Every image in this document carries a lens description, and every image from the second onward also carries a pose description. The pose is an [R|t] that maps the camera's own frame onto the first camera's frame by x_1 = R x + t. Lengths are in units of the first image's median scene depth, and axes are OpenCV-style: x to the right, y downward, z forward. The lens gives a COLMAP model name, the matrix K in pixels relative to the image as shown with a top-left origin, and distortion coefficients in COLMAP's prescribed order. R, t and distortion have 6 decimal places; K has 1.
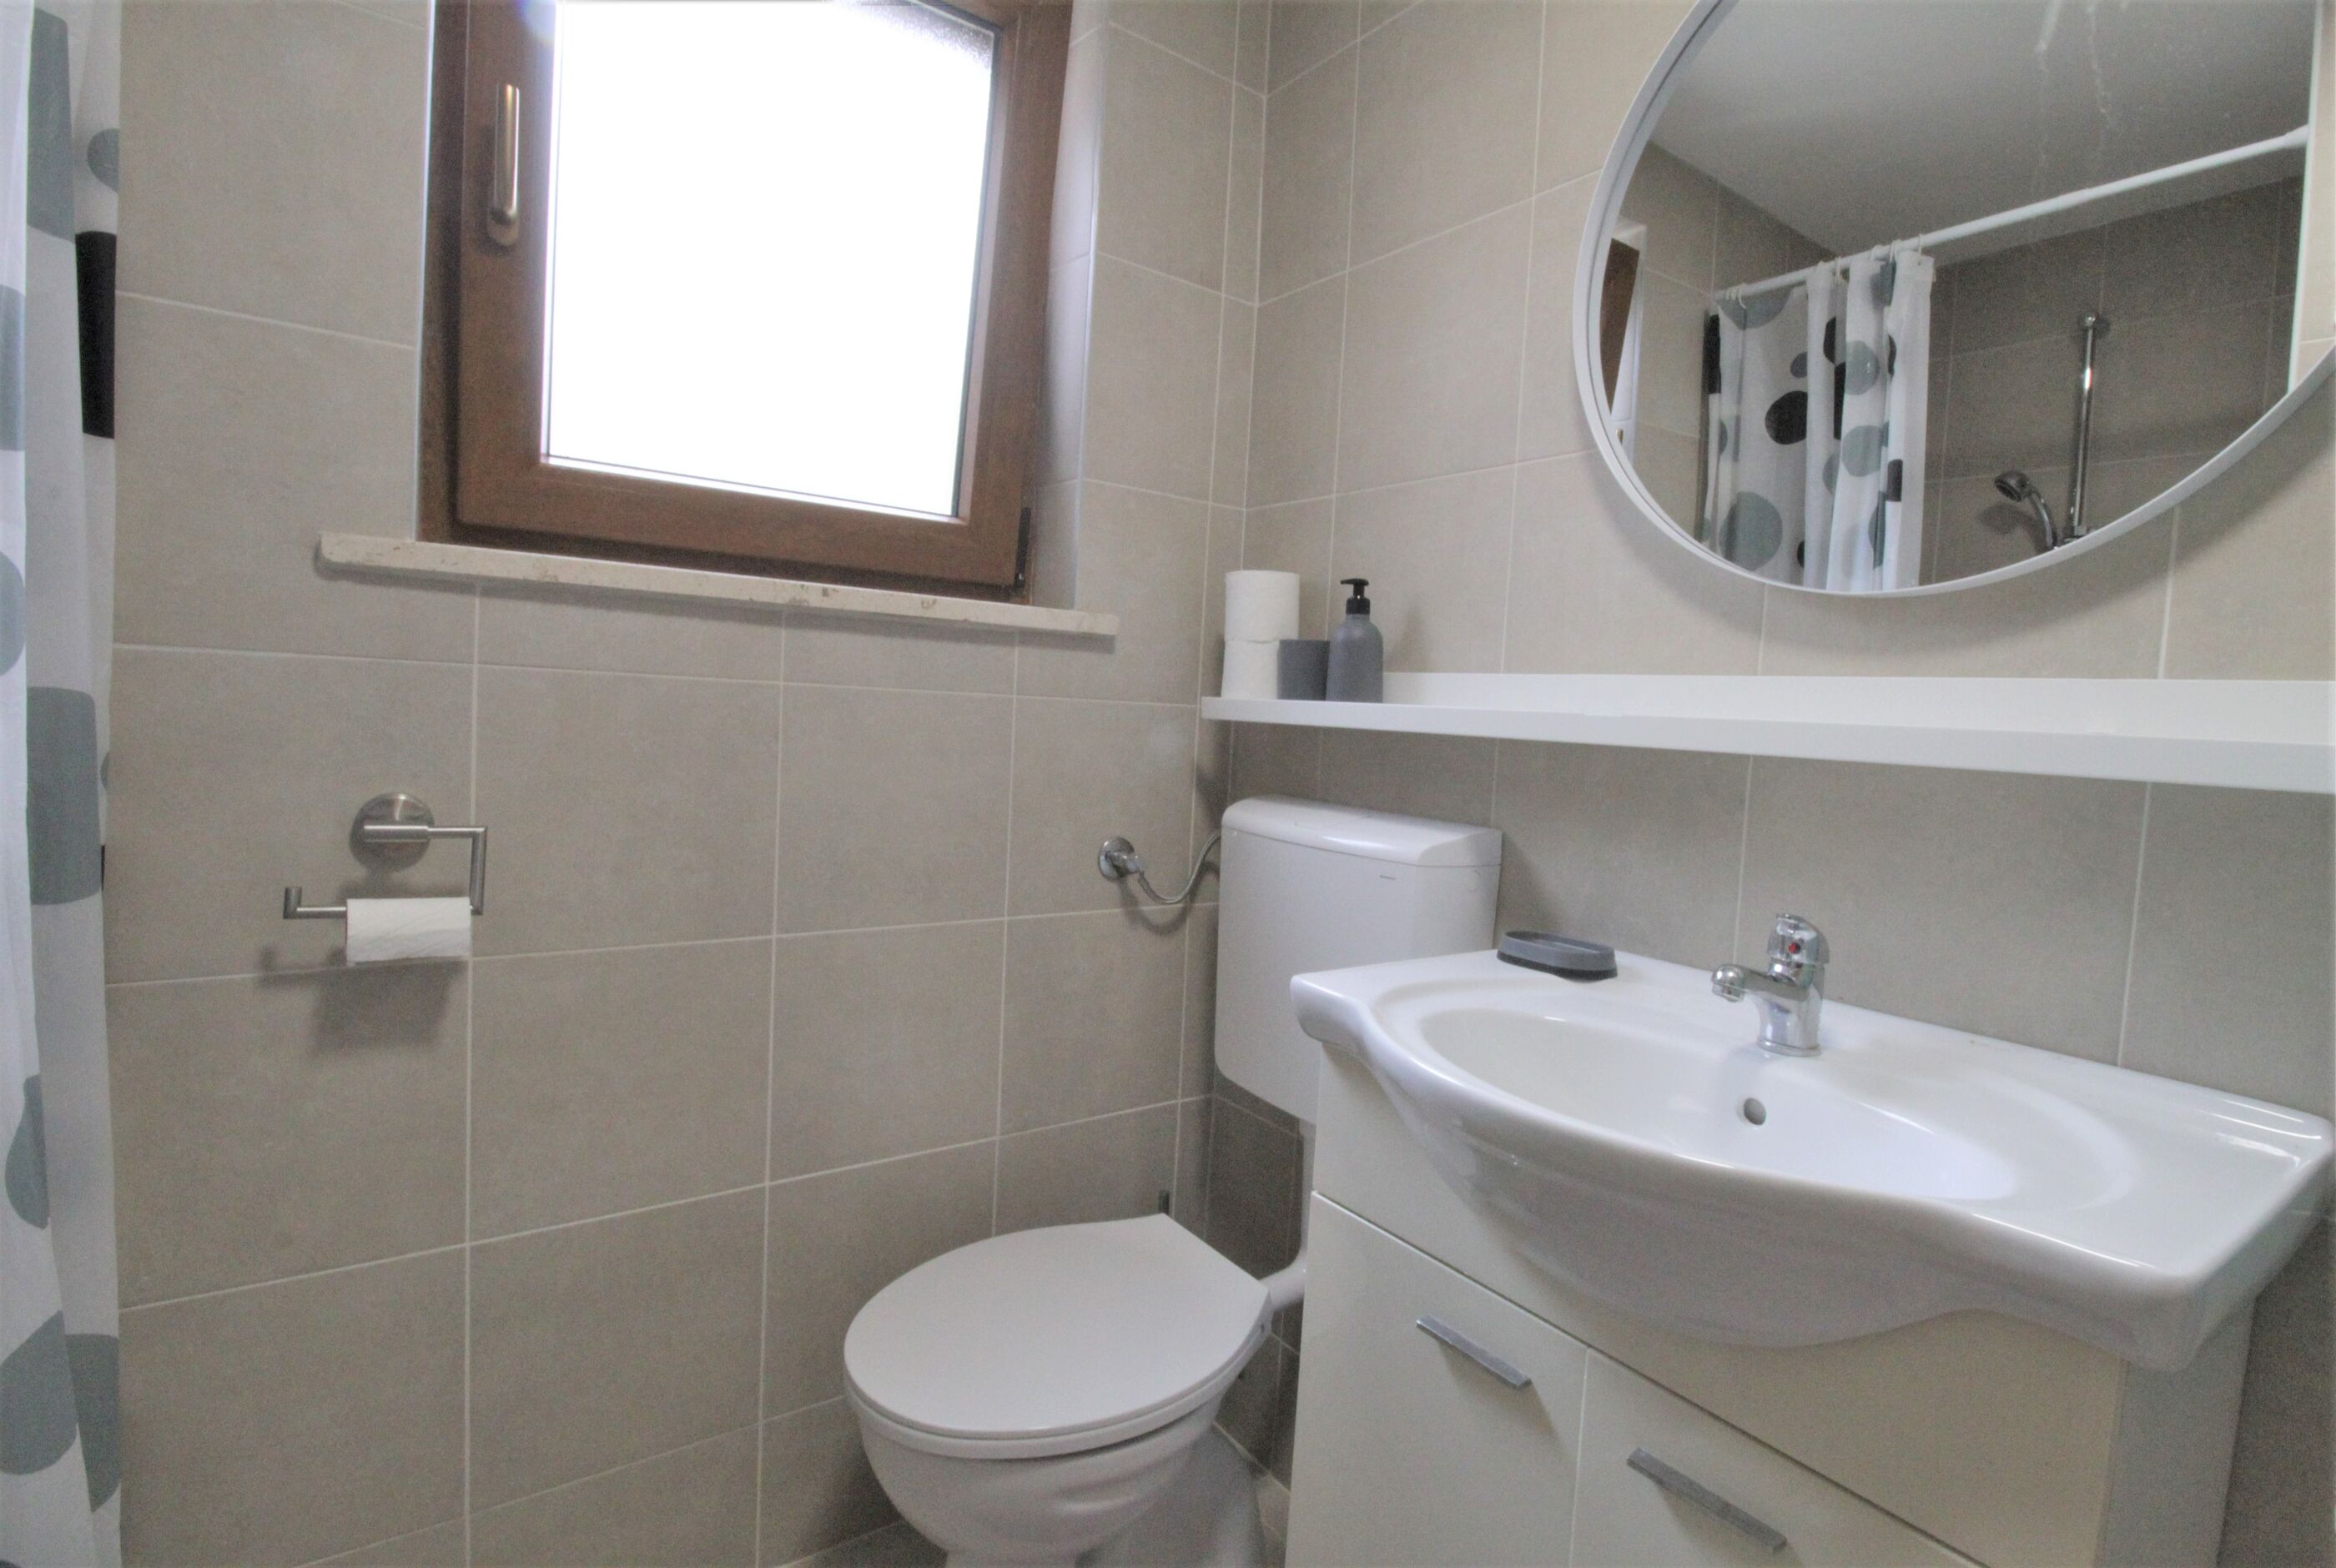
lens RADIAL K [[1104.5, 0, 1204.0], [0, 1104.5, 778.1], [0, 0, 1]] dist [0.001559, -0.014335]
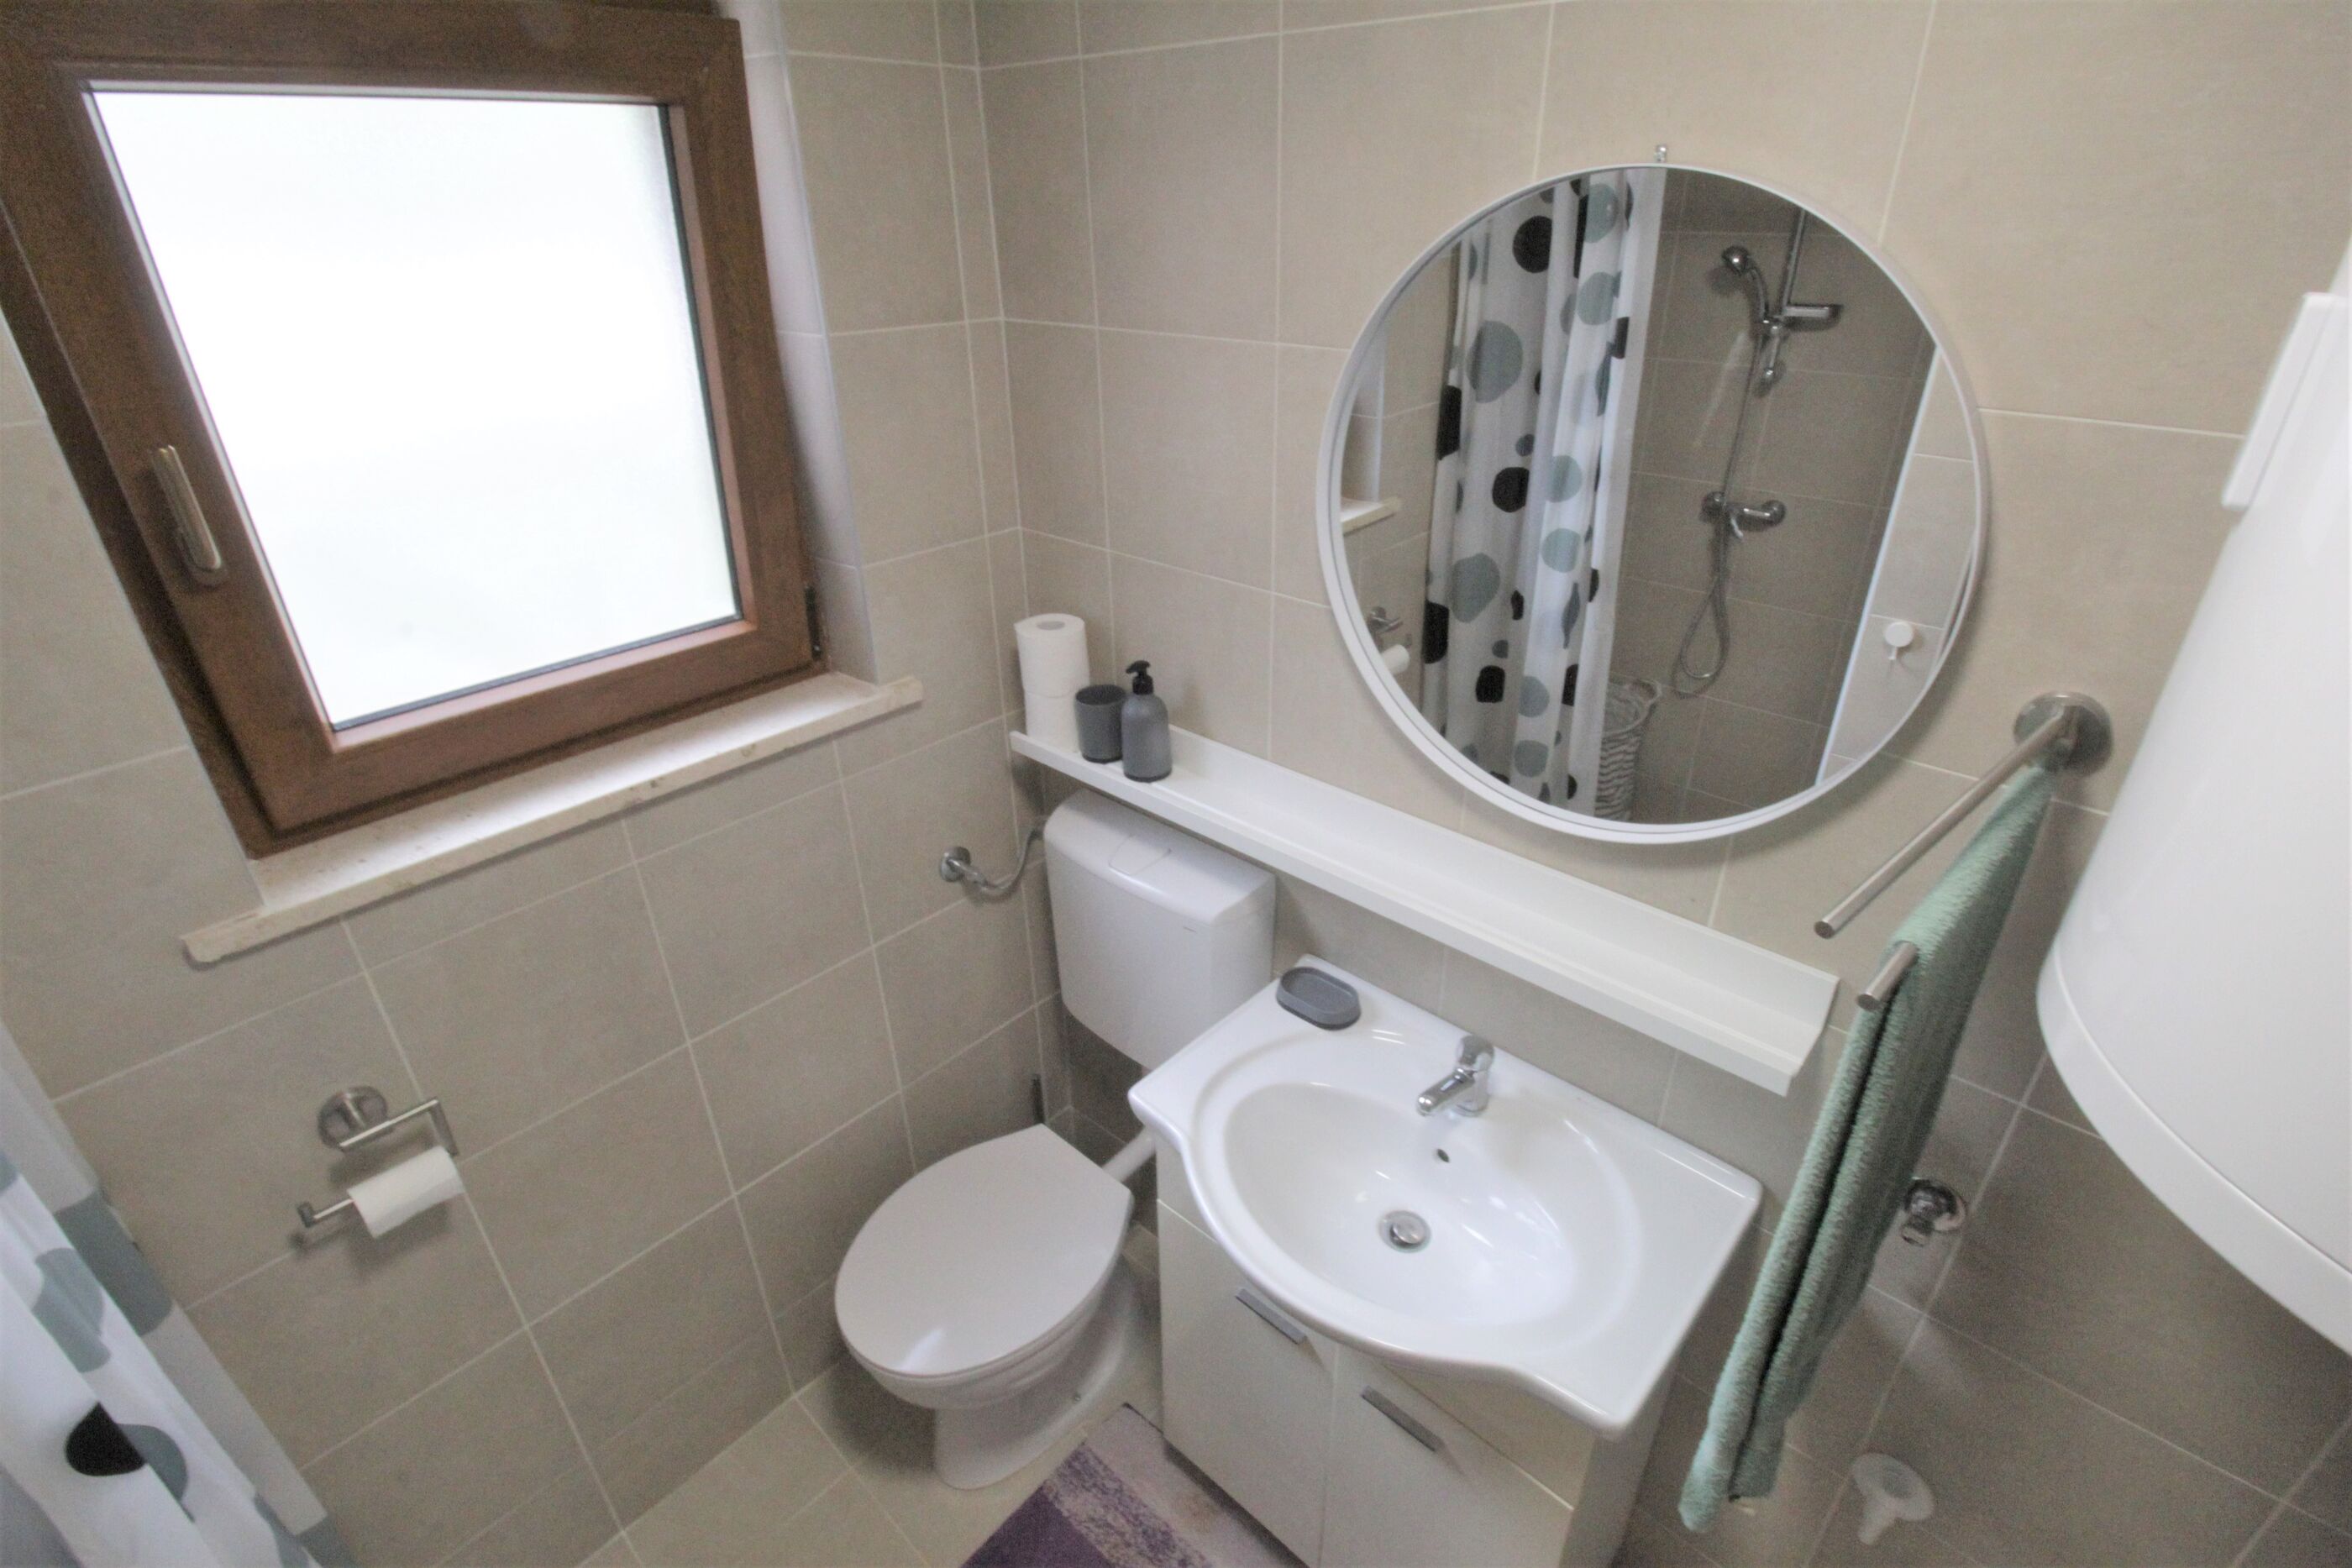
lens RADIAL K [[1098.1, 0, 1199.1], [0, 1098.1, 781.9], [0, 0, 1]] dist [0.000883, -0.013439]
pose [[0.977308, -0.150858, 0.148694, 0.012874], [0.074435, 0.901802, 0.425691, -0.481709], [-0.198312, -0.404963, 0.892568, -0.044007]]
